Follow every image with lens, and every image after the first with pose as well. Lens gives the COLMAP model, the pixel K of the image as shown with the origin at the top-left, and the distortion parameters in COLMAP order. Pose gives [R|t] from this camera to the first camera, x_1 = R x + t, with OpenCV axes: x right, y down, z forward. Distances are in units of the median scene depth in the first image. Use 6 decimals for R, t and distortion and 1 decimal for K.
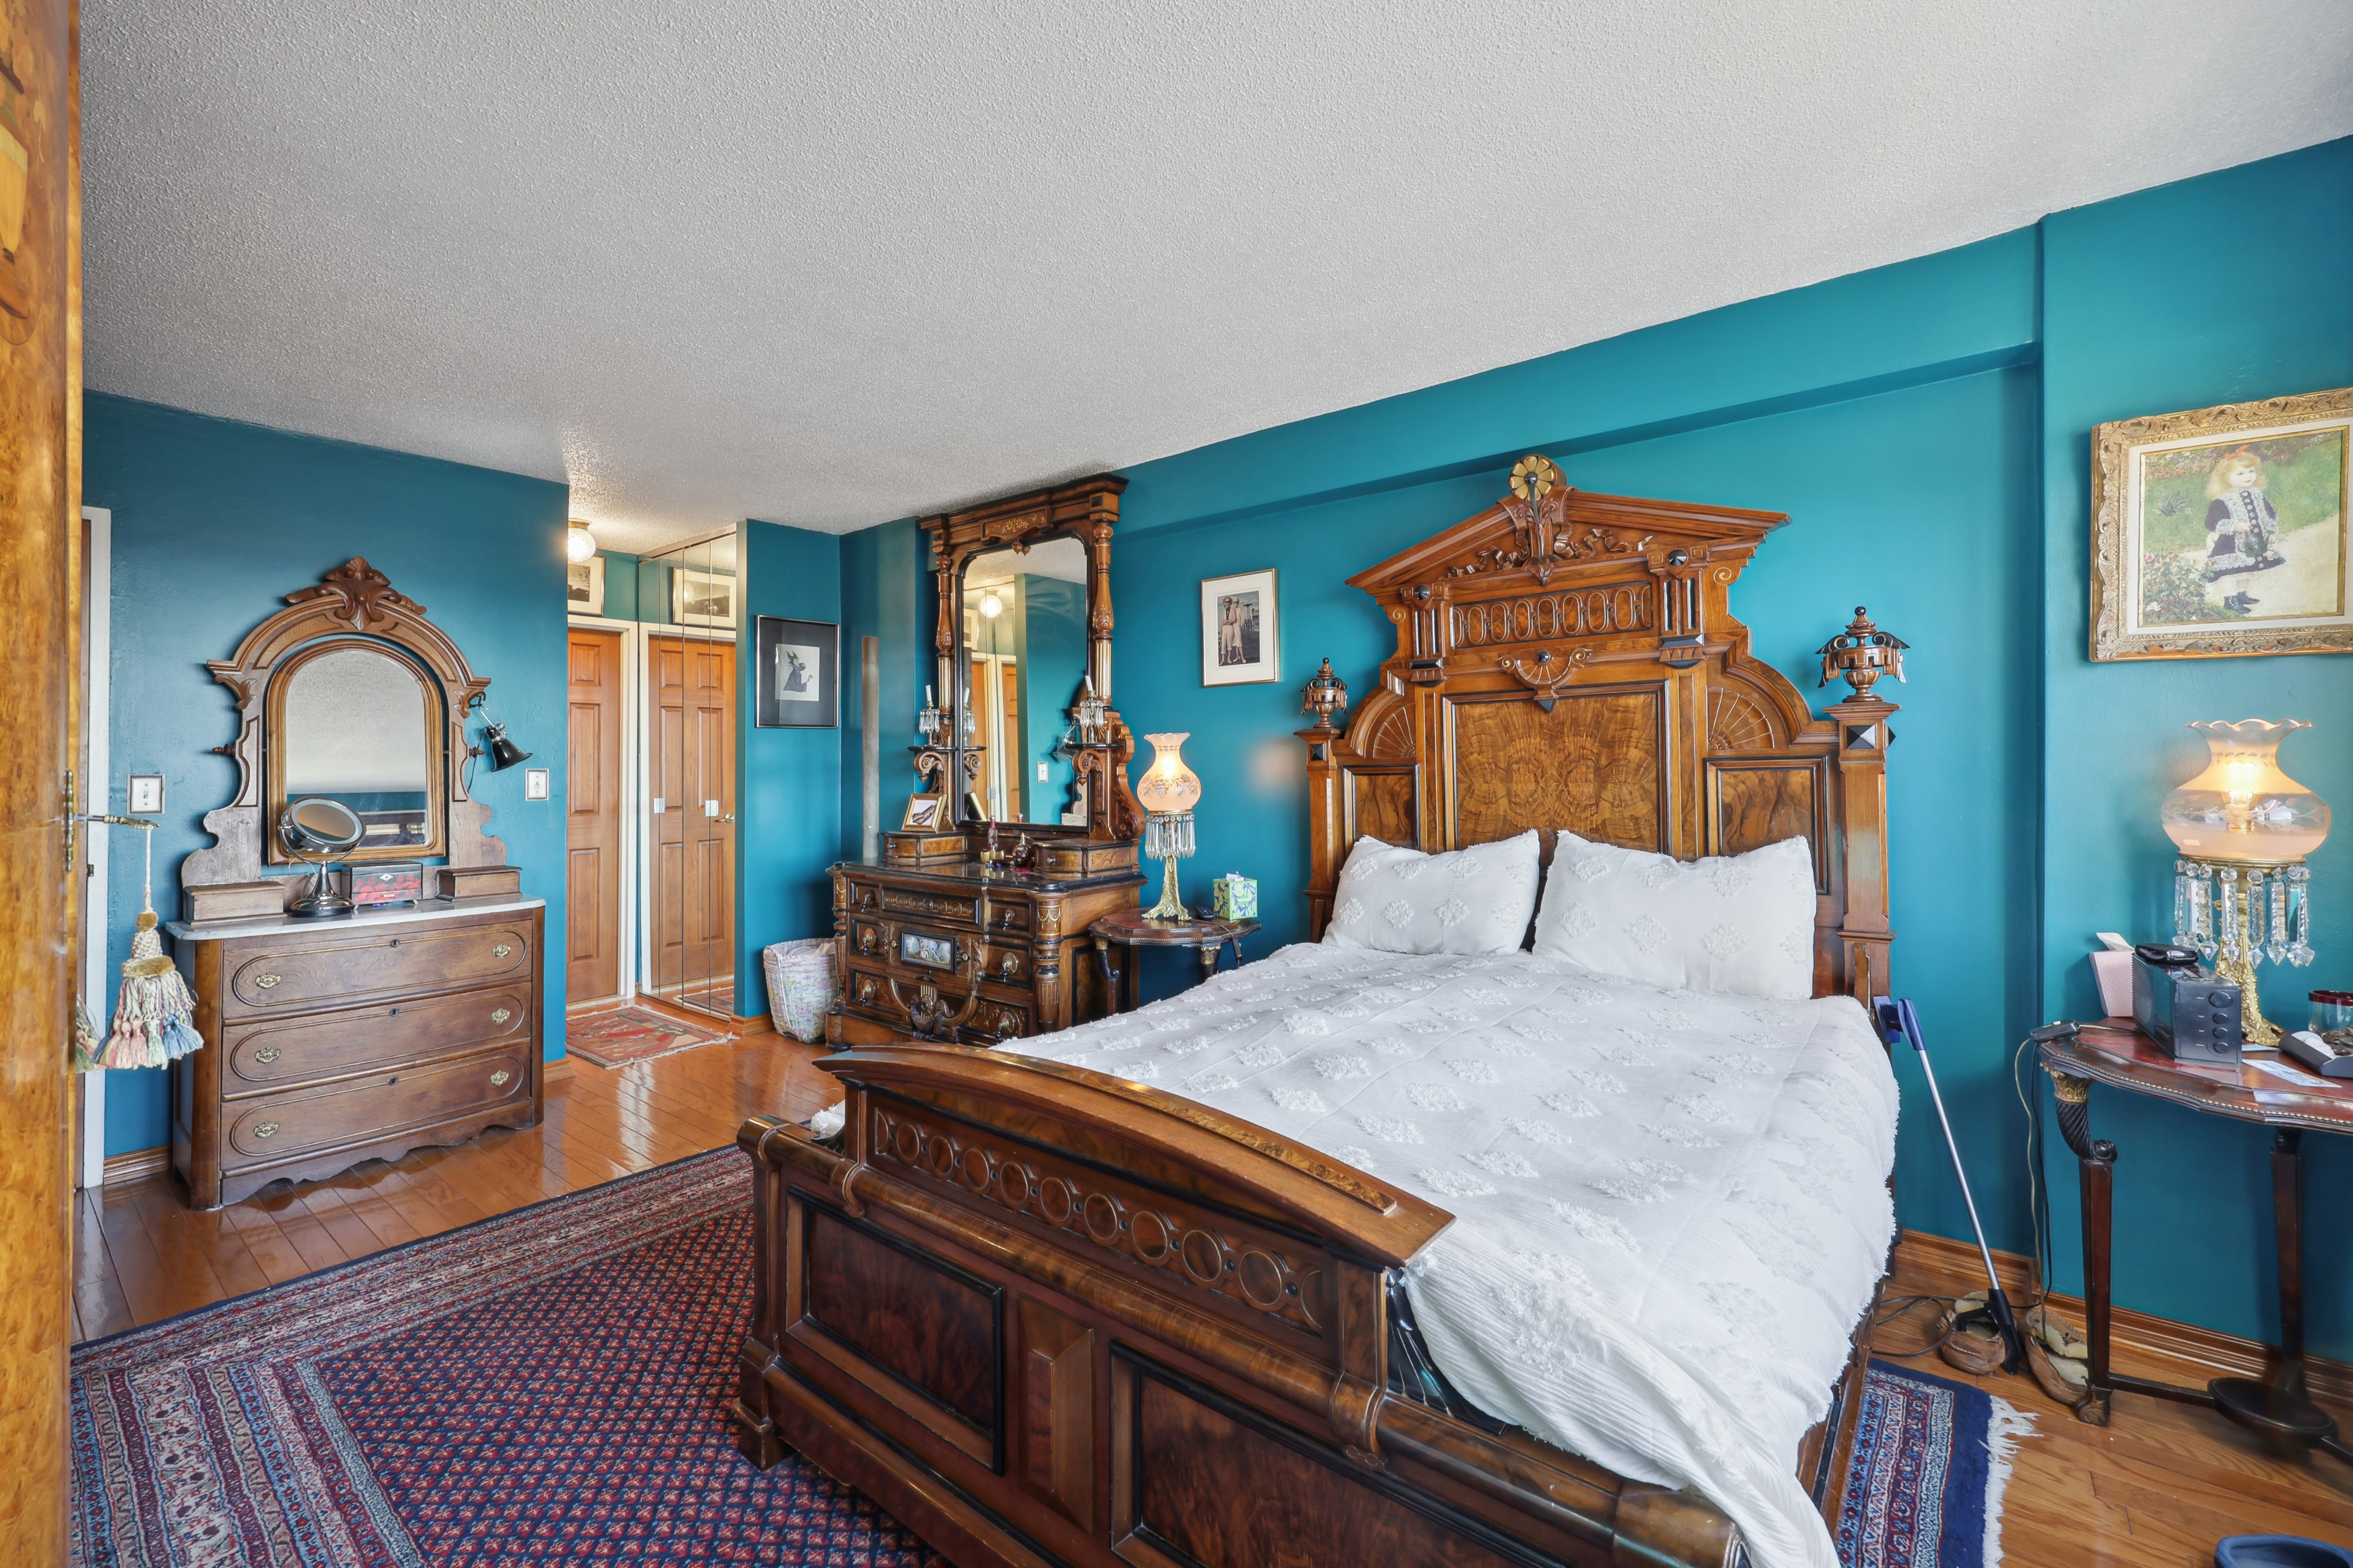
lens RADIAL K [[971.9, 0, 1172.7], [0, 971.9, 758.1], [0, 0, 1]] dist [0.002355, 0.000313]
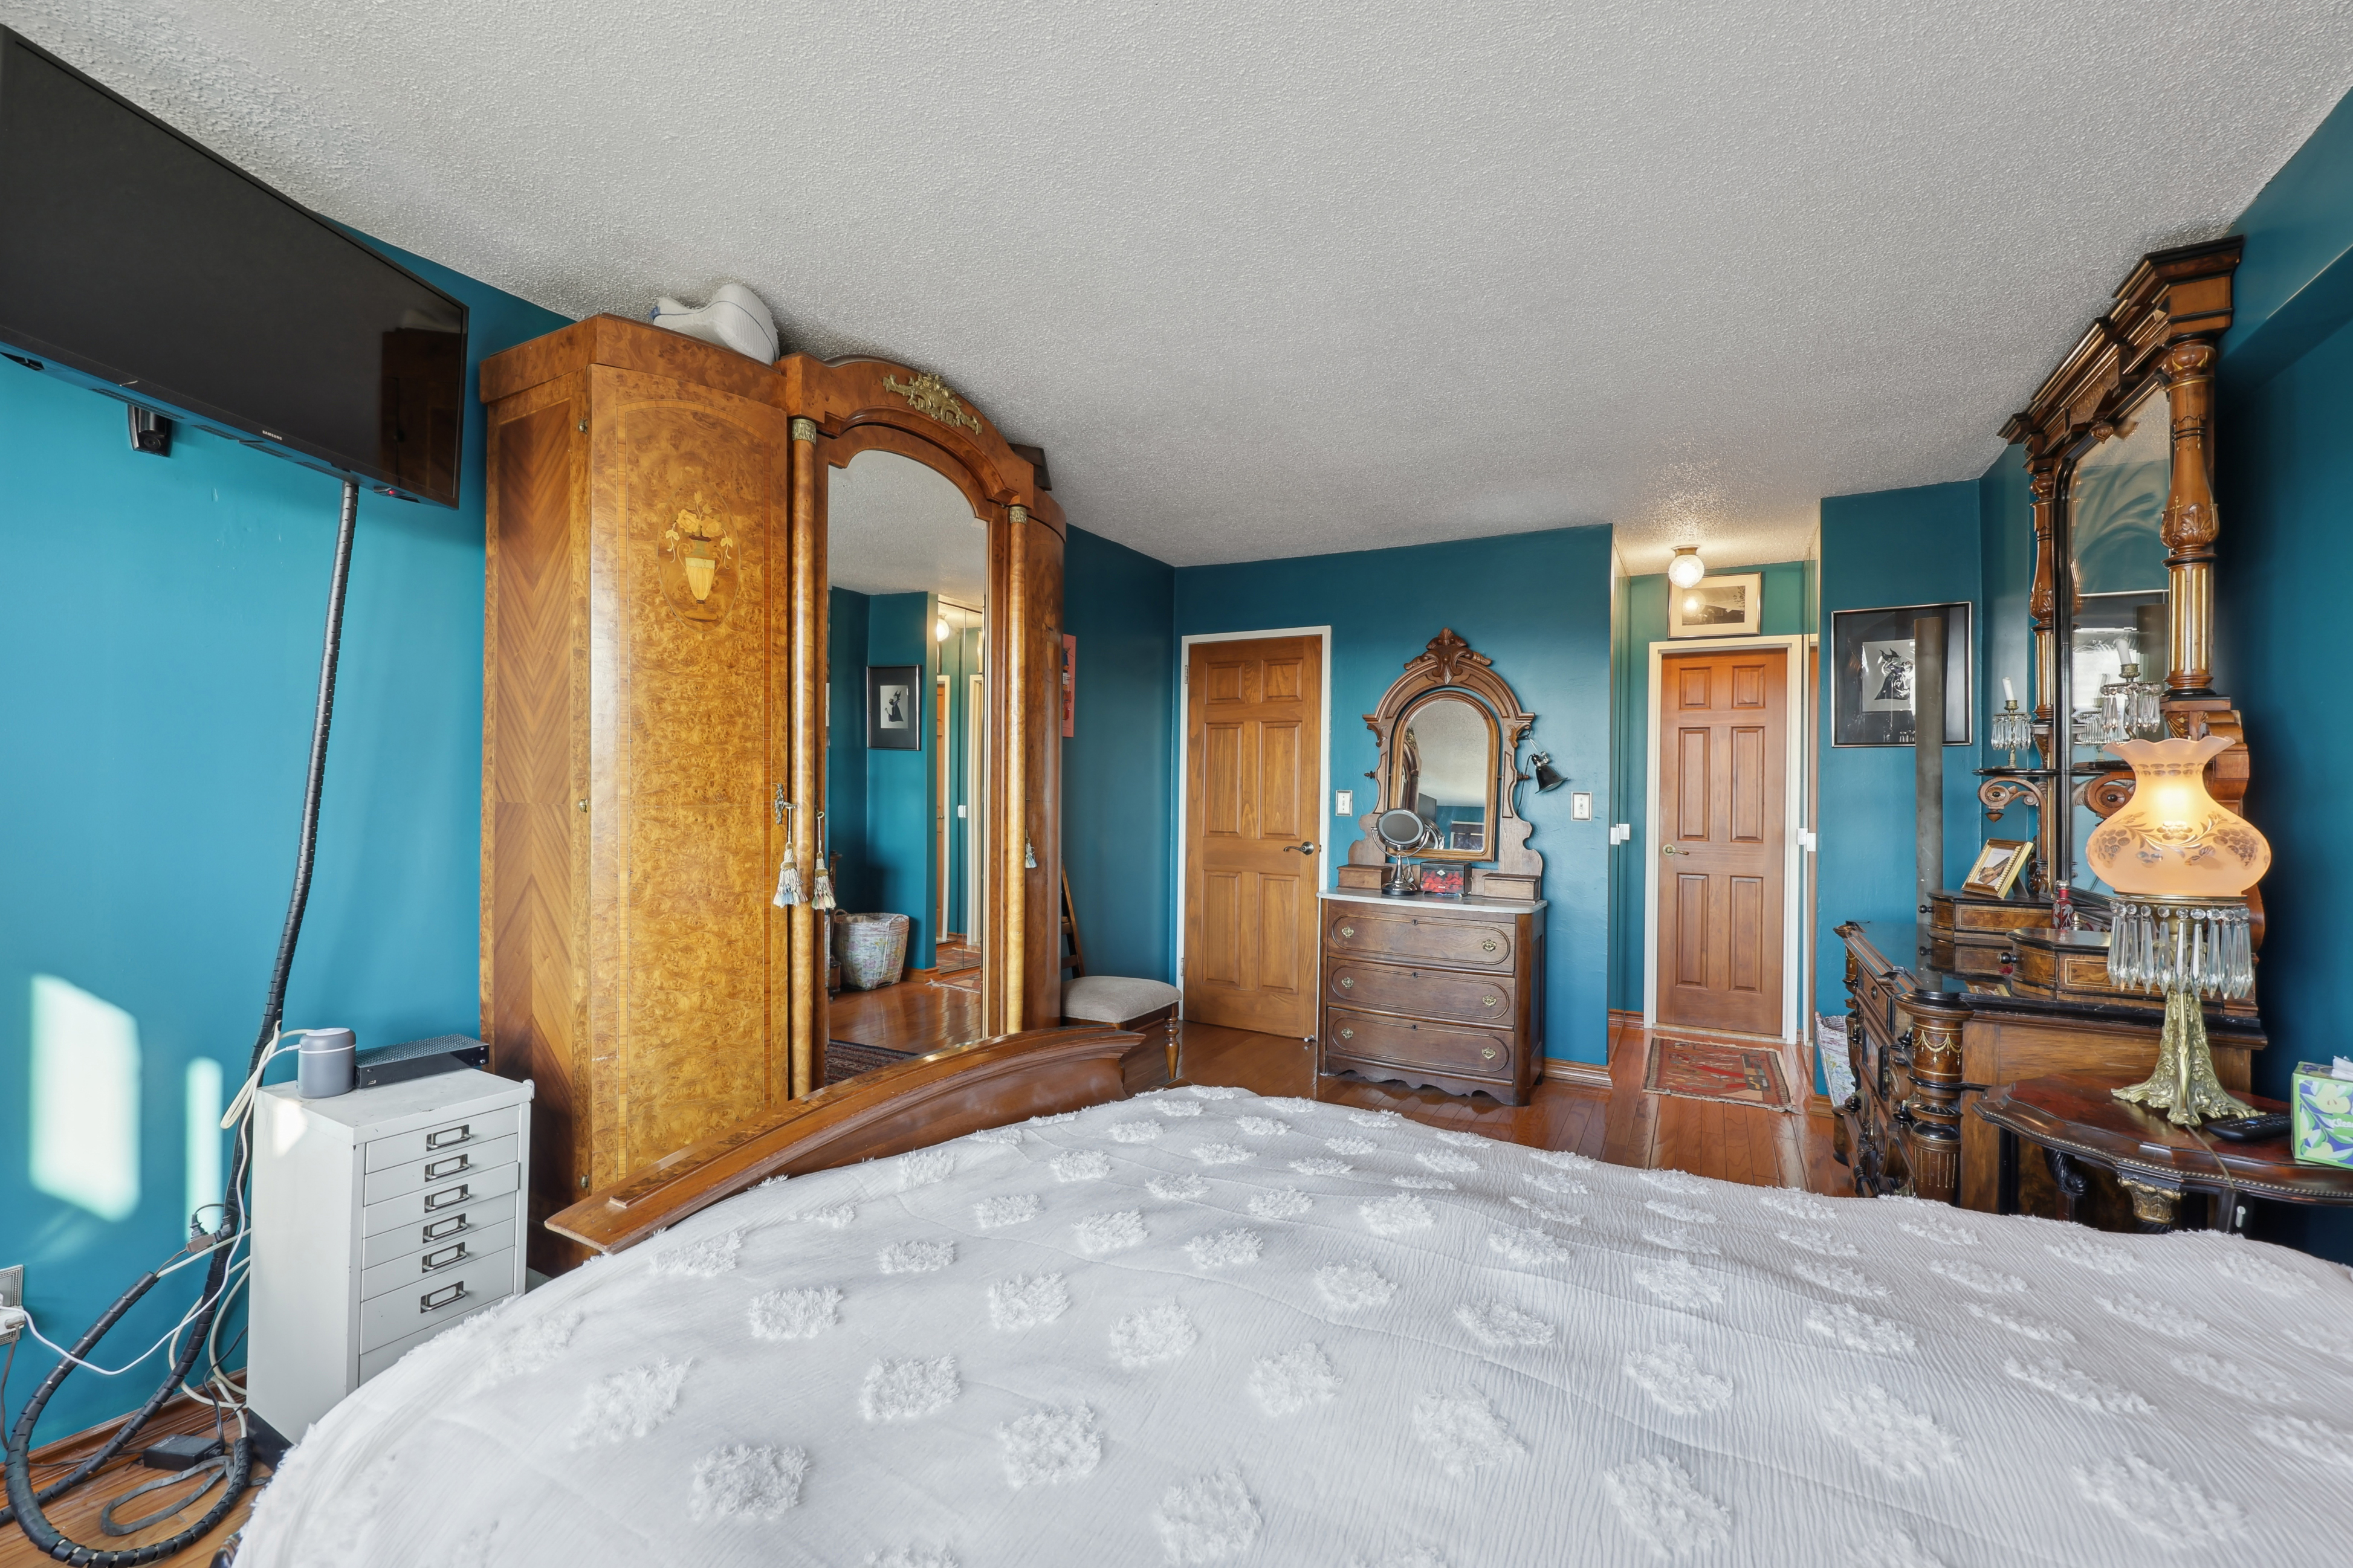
lens RADIAL K [[971.9, 0, 1169.9], [0, 971.9, 798.5], [0, 0, 1]] dist [0.002355, 0.000313]
pose [[0.166805, 0.023128, -0.985719, 0.376724], [-0.008613, 0.999721, 0.021999, -0.001994], [0.985952, 0.004820, 0.166958, 0.390450]]
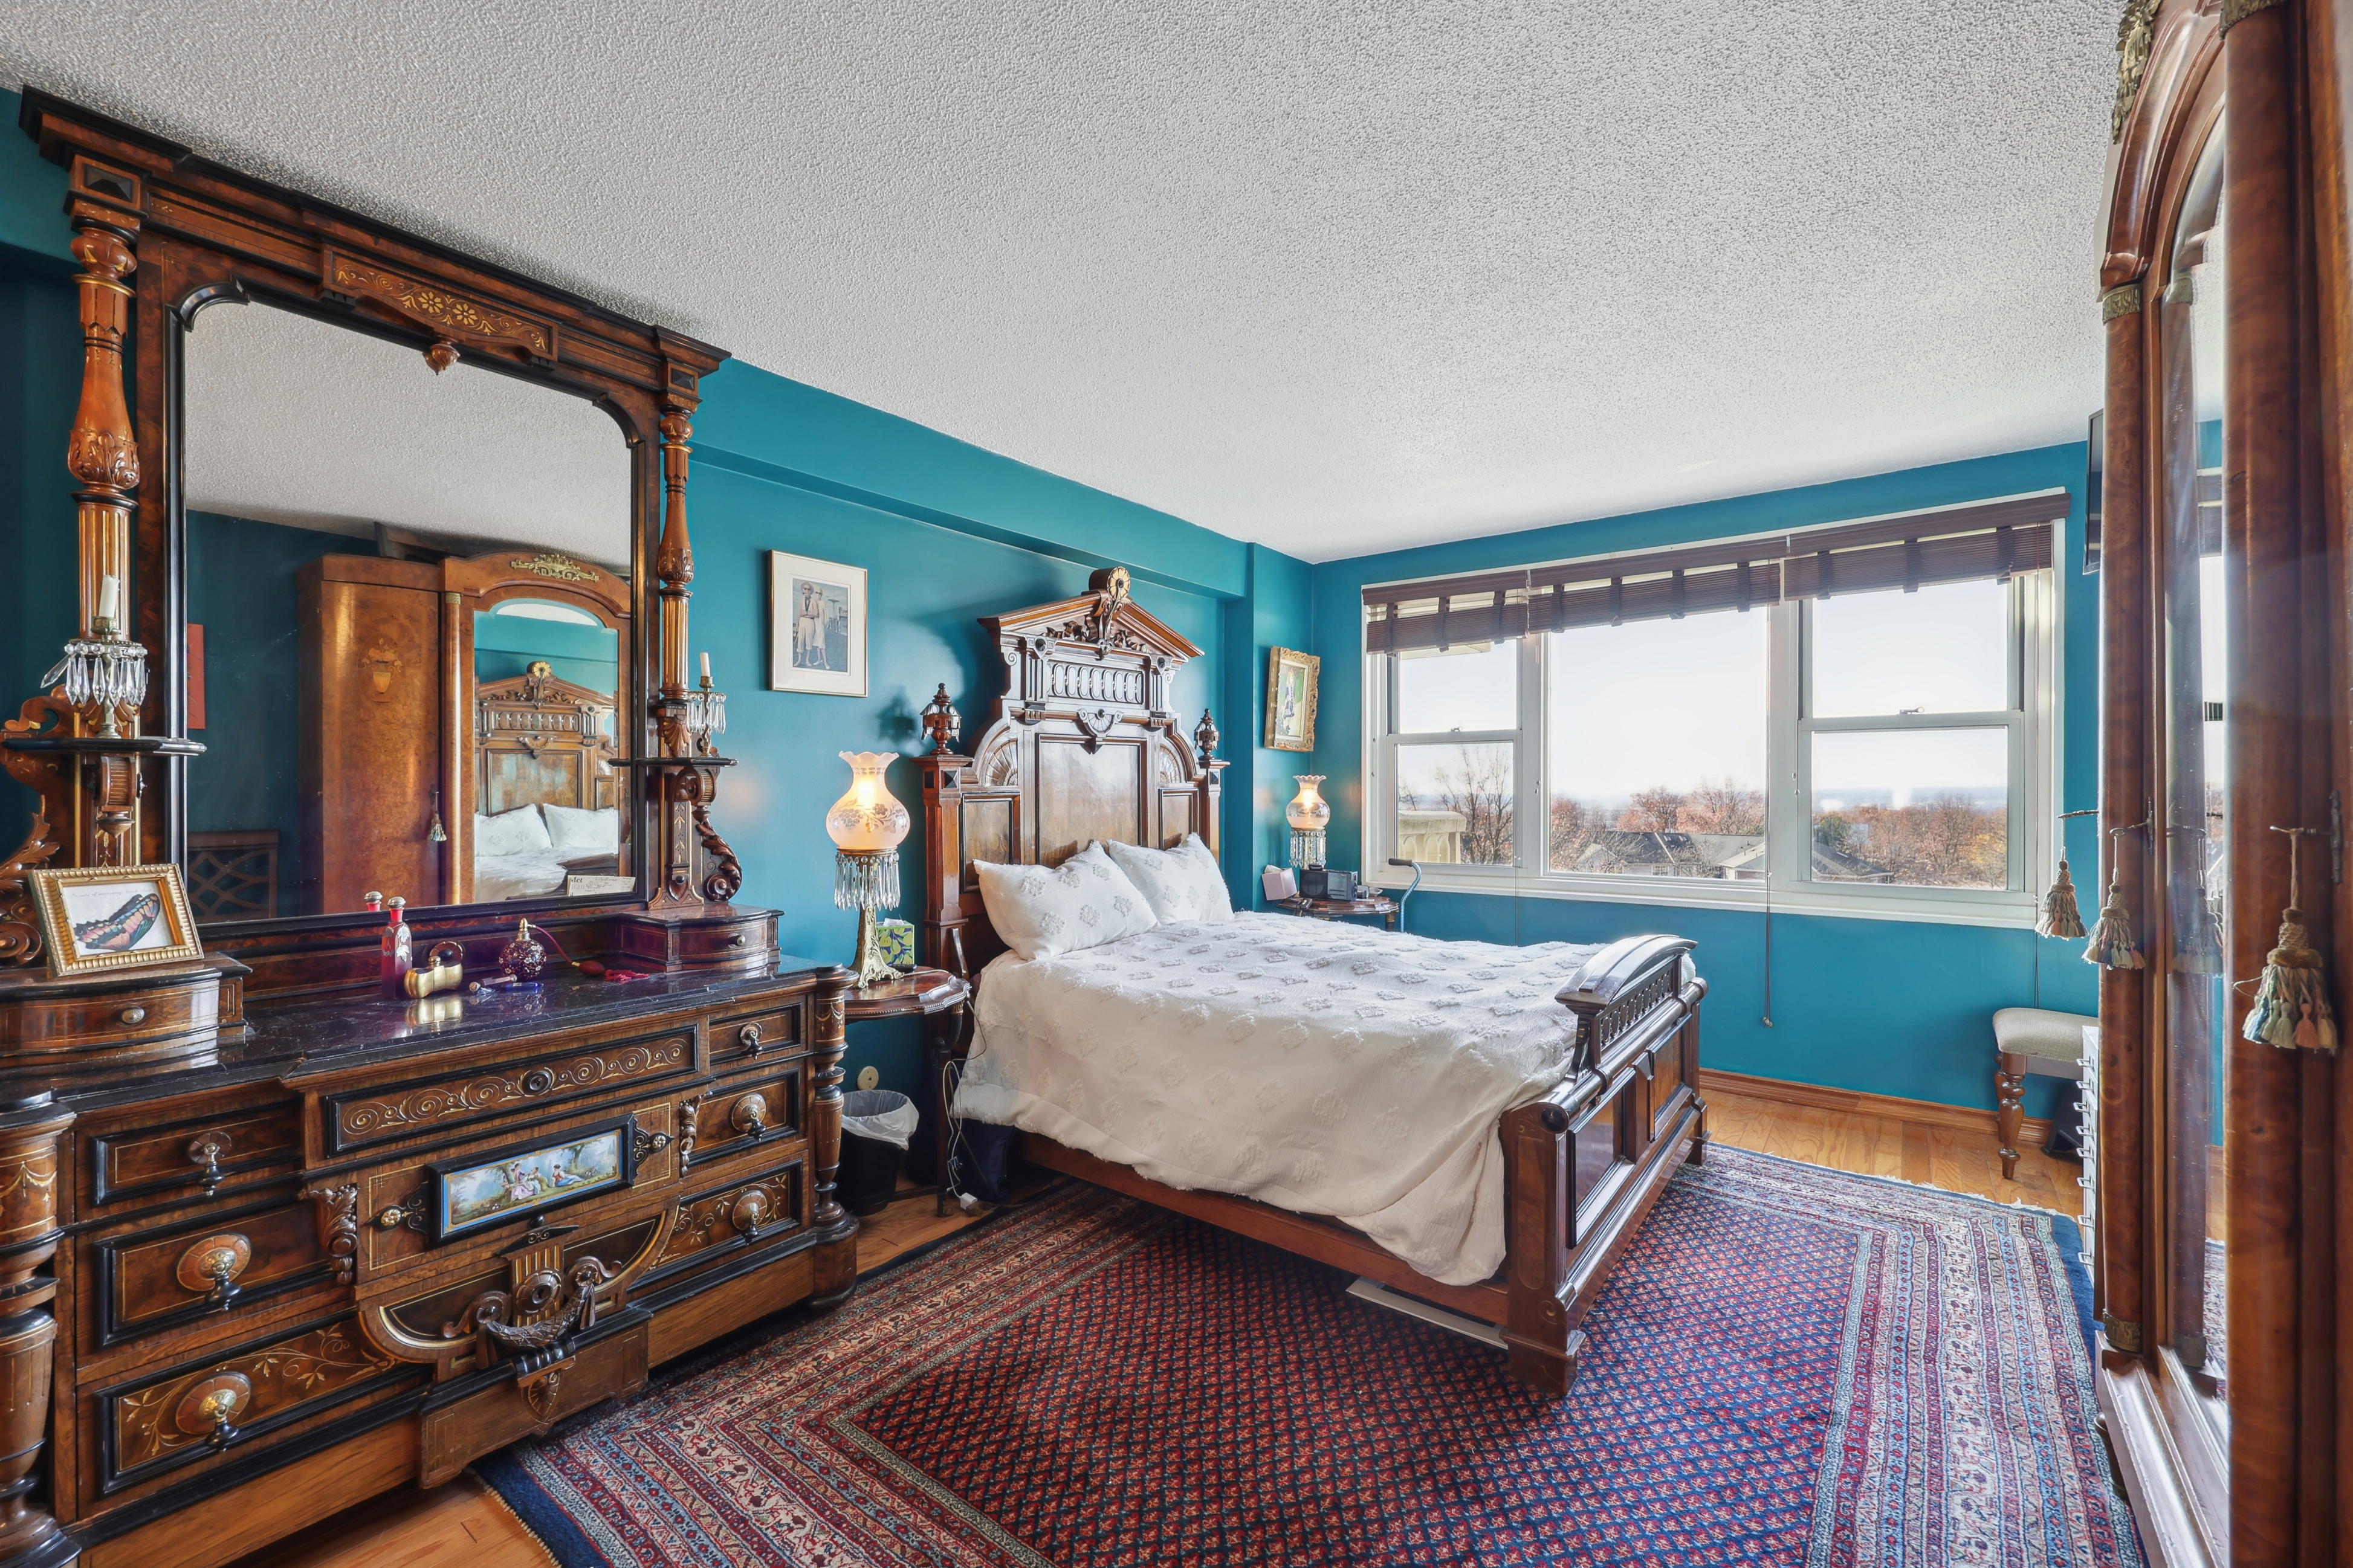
lens RADIAL K [[971.9, 0, 1181.0], [0, 971.9, 784.0], [0, 0, 1]] dist [0.002355, 0.000313]
pose [[-0.028219, 0.014380, 0.999498, -0.767218], [-0.002886, 0.999891, -0.014467, 0.011864], [-0.999598, -0.003292, -0.028174, 0.725262]]
